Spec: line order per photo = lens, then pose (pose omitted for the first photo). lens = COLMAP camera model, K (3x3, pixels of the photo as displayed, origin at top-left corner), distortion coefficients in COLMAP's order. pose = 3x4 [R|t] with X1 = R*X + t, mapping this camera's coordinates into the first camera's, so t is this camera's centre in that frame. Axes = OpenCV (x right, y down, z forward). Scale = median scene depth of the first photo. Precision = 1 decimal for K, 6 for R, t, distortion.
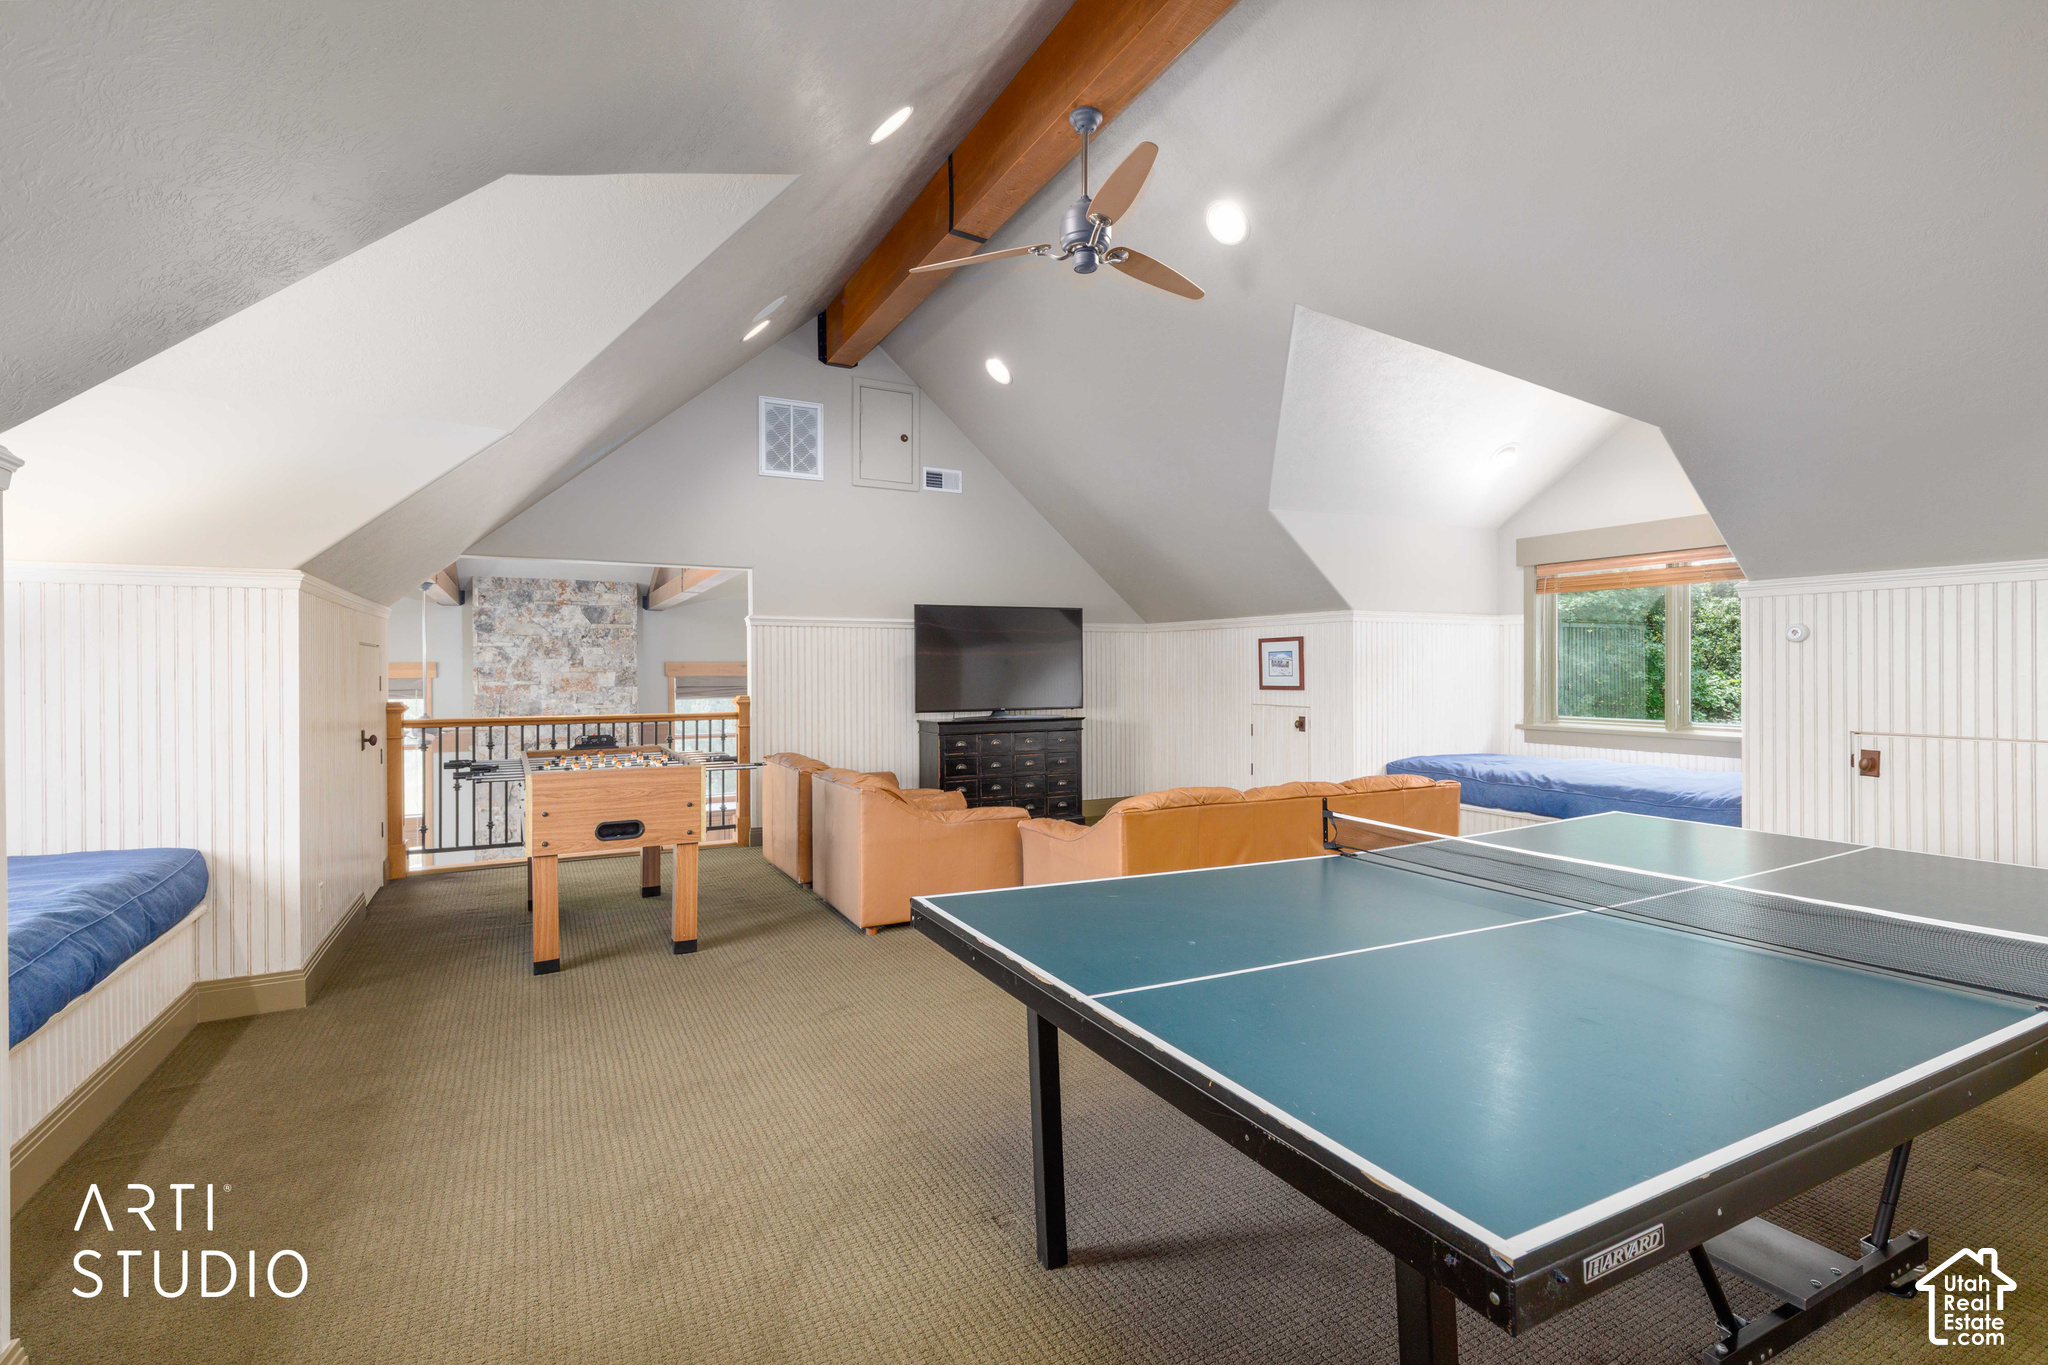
lens RADIAL K [[941.9, 0, 1025.6], [0, 941.9, 677.9], [0, 0, 1]] dist [0.022248, -0.000018]
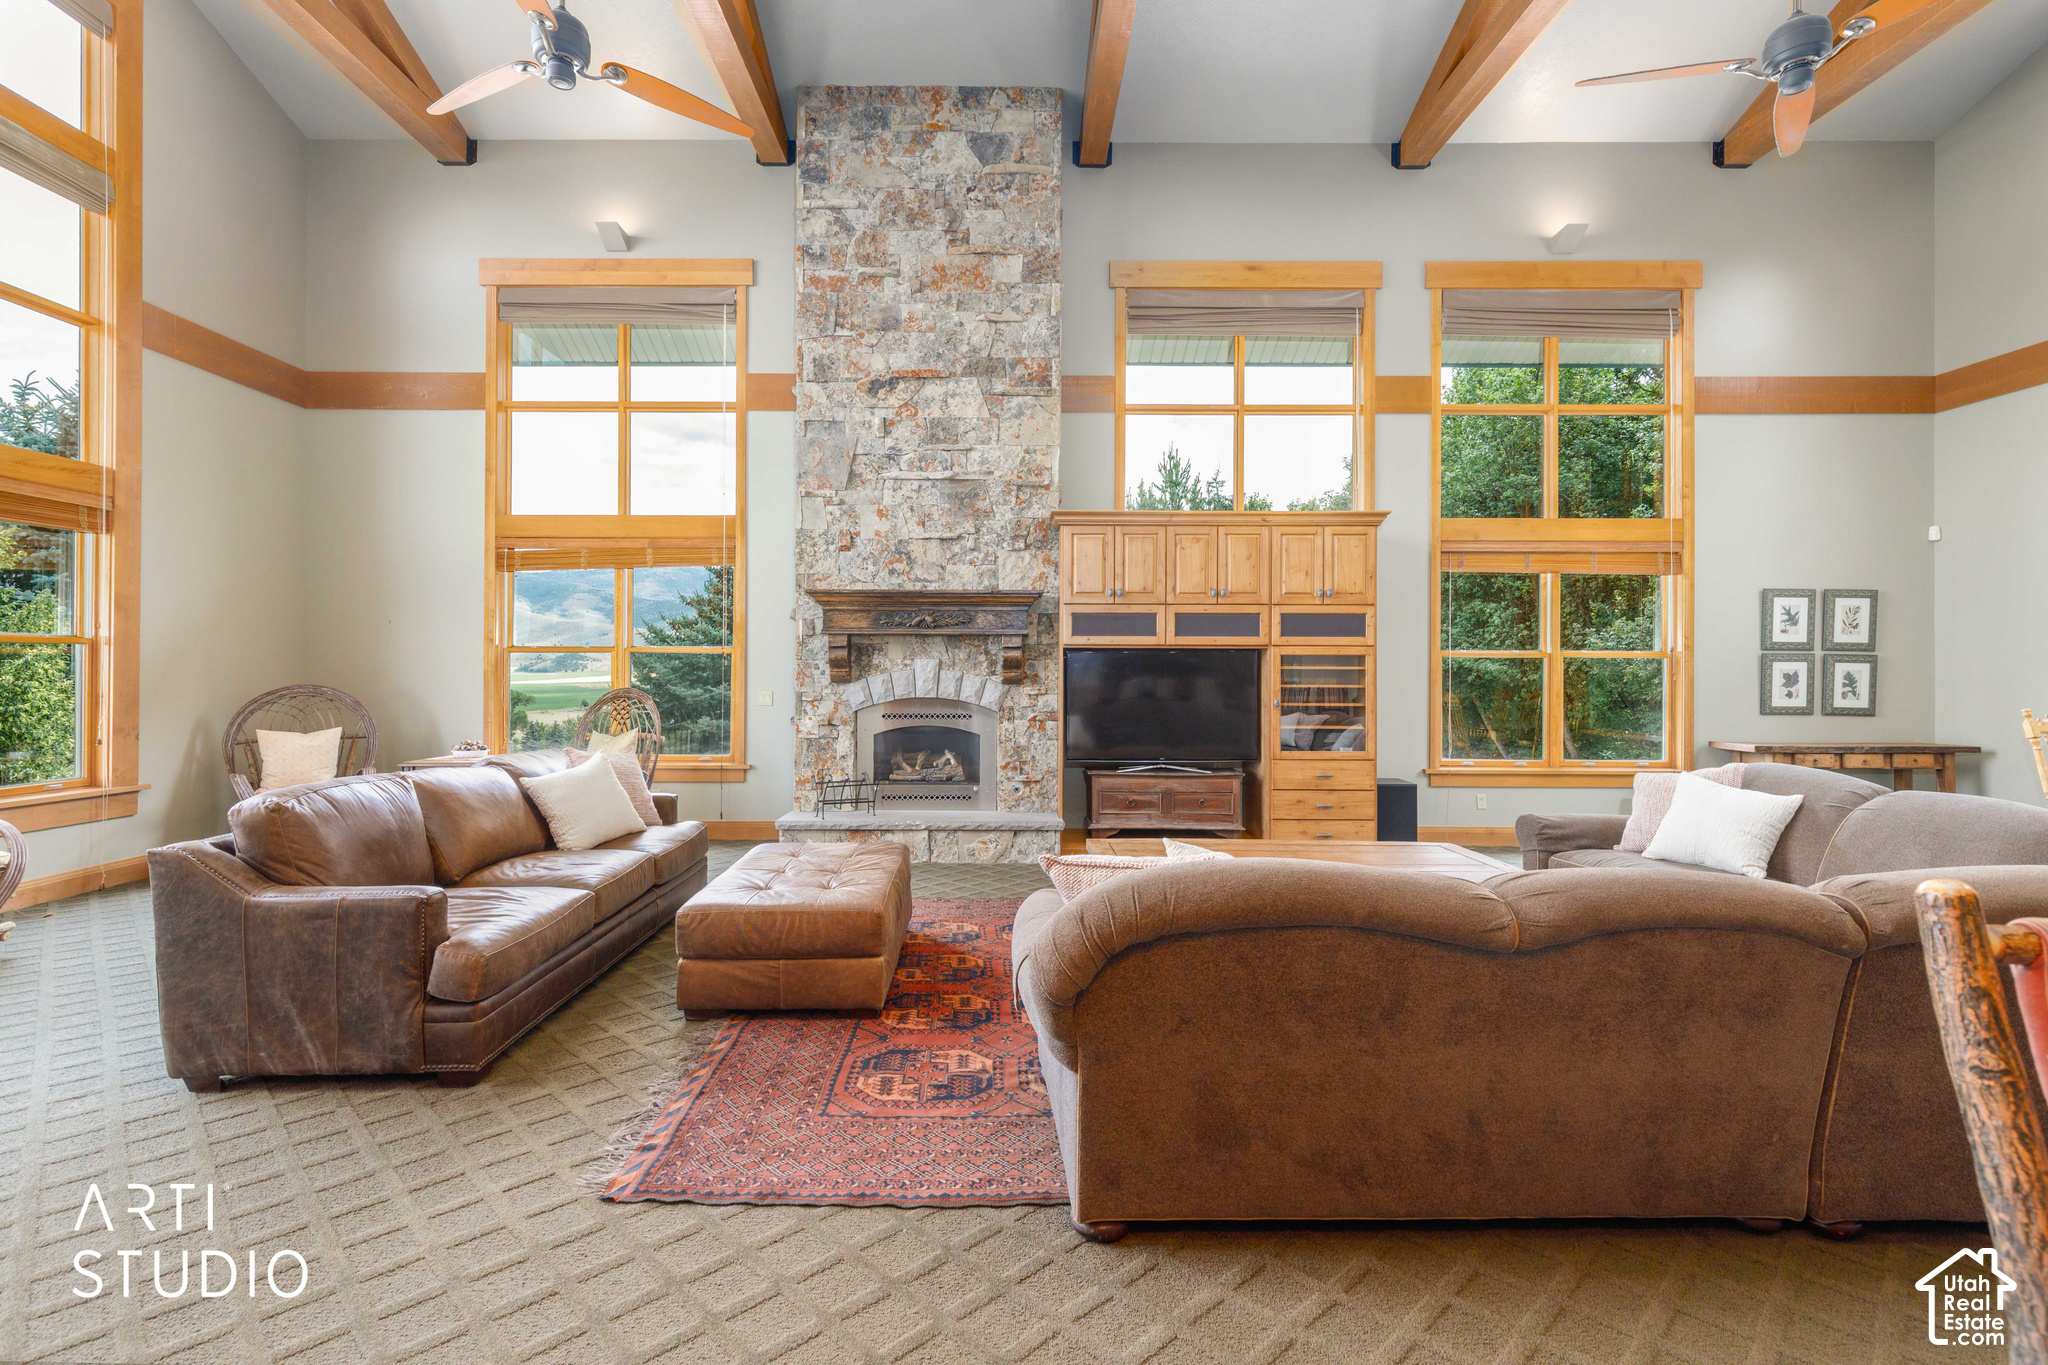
lens RADIAL K [[941.9, 0, 1015.6], [0, 941.9, 678.9], [0, 0, 1]] dist [0.022248, -0.000018]
pose [[0.899733, 0.007522, -0.436377, -0.347383], [-0.008807, 0.999961, -0.000923, 0.408331], [0.436353, 0.004674, 0.899764, 0.891956]]
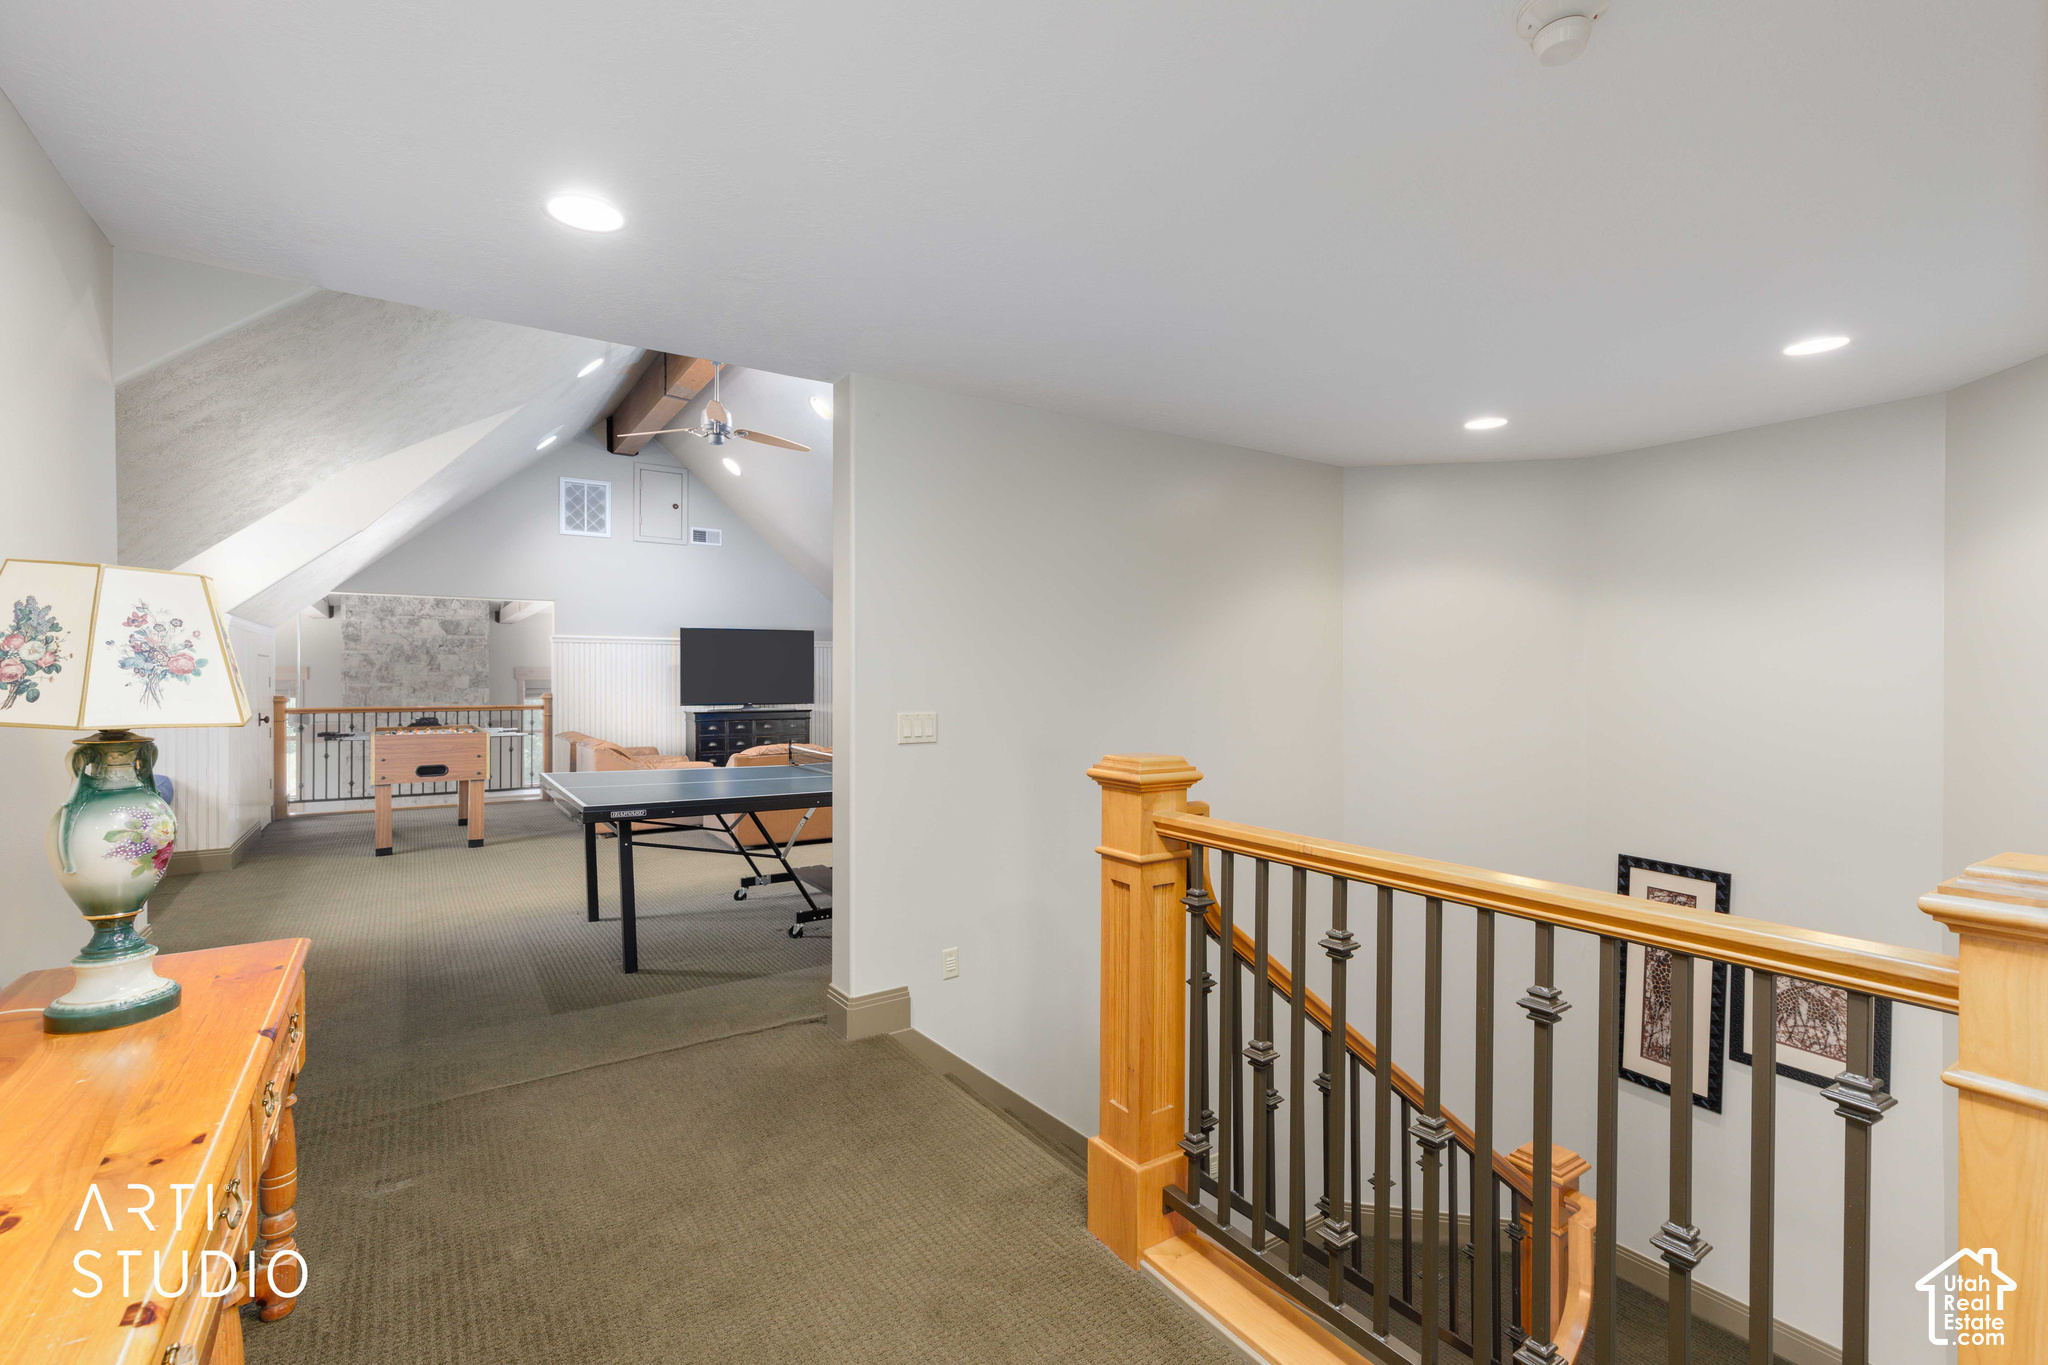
lens RADIAL K [[941.9, 0, 1021.0], [0, 941.9, 685.3], [0, 0, 1]] dist [0.022248, -0.000018]
pose [[0.995894, 0.004441, 0.090417, 0.253290], [-0.004471, 0.999990, 0.000133, 0.004455], [-0.090415, -0.000537, 0.995904, -0.423774]]
